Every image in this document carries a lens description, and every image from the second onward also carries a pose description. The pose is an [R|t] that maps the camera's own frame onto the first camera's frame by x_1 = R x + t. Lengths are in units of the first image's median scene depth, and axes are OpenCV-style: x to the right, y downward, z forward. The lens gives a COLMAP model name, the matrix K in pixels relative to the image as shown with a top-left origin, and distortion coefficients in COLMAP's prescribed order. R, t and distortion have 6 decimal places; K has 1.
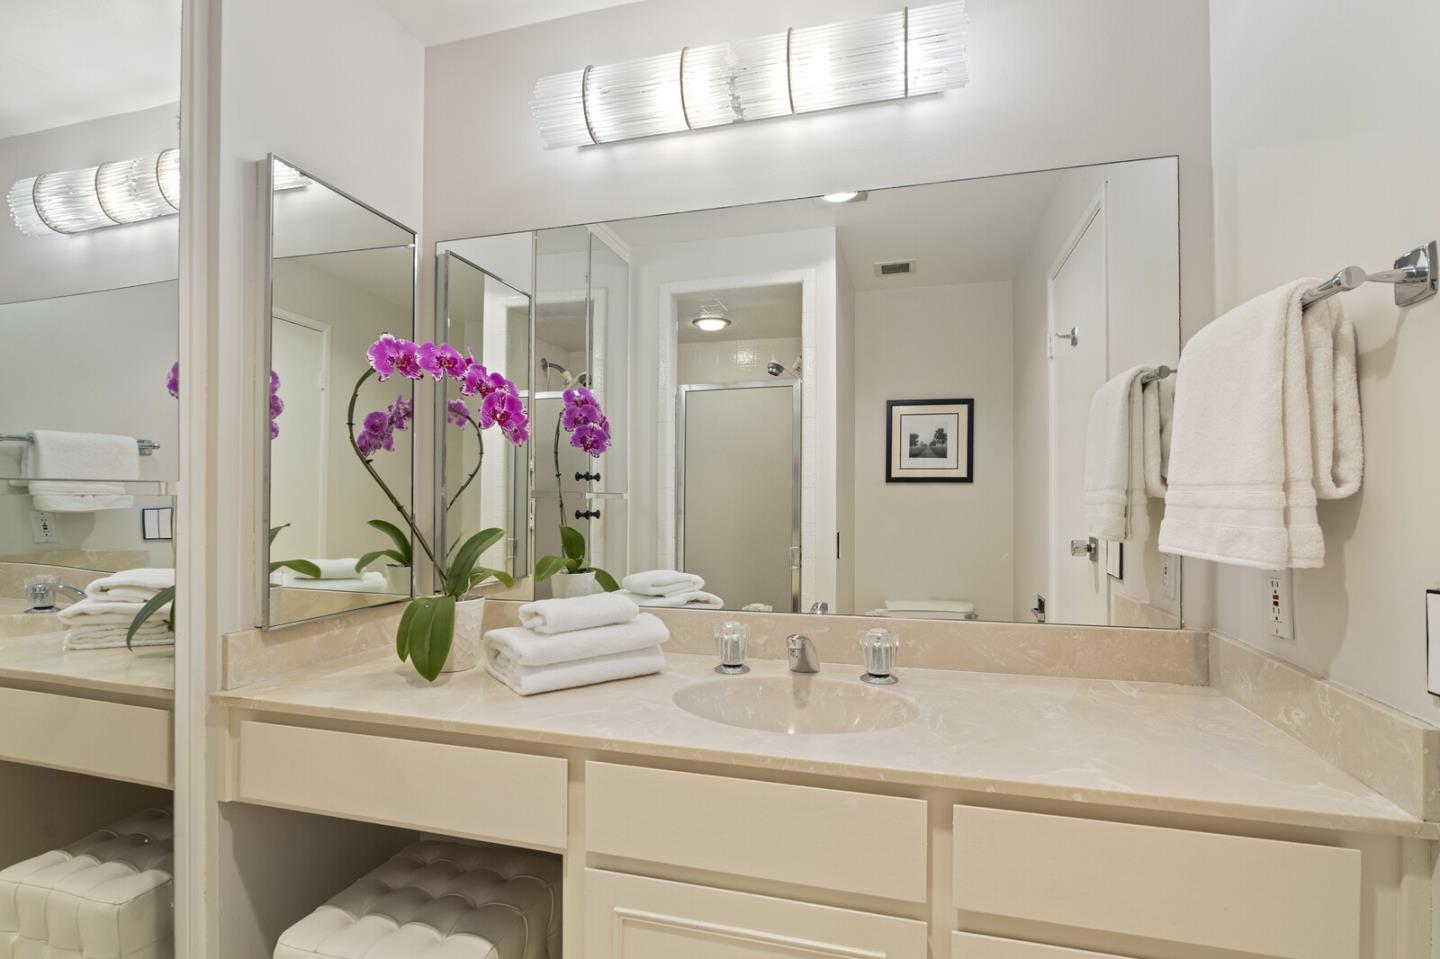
lens RADIAL K [[655.1, 0, 720.3], [0, 655.1, 495.7], [0, 0, 1]] dist [-0.014488, 0.000376]
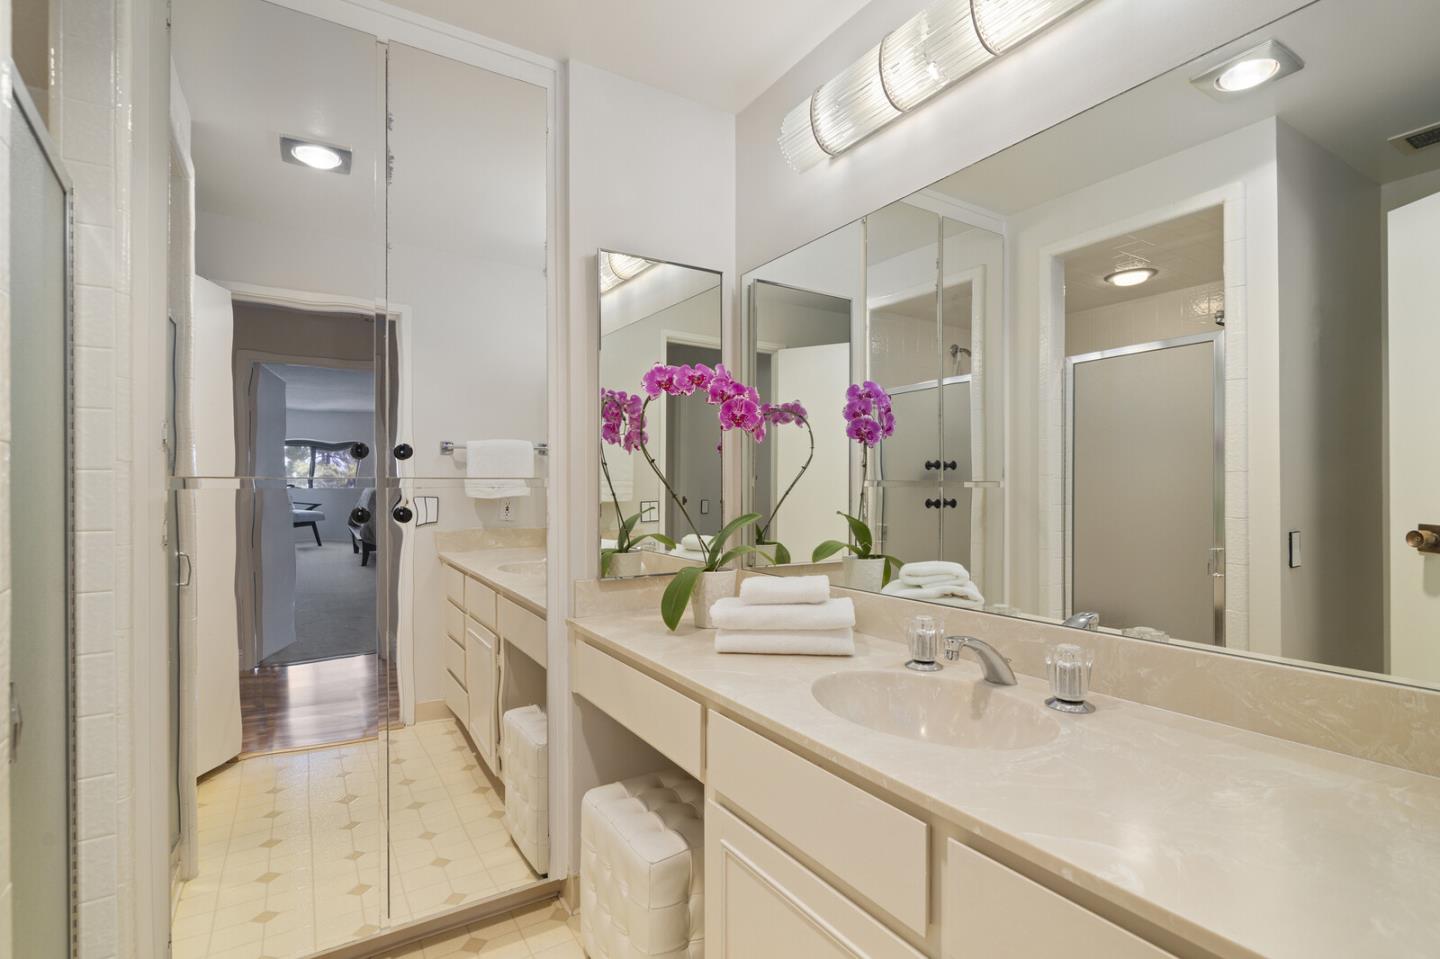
lens RADIAL K [[659.3, 0, 722.1], [0, 659.3, 486.1], [0, 0, 1]] dist [-0.014823, 0.000585]
pose [[0.746940, -0.004953, -0.664873, 0.439350], [0.007481, 0.999972, 0.000956, -0.001070], [0.664849, -0.005688, 0.746956, 0.086253]]
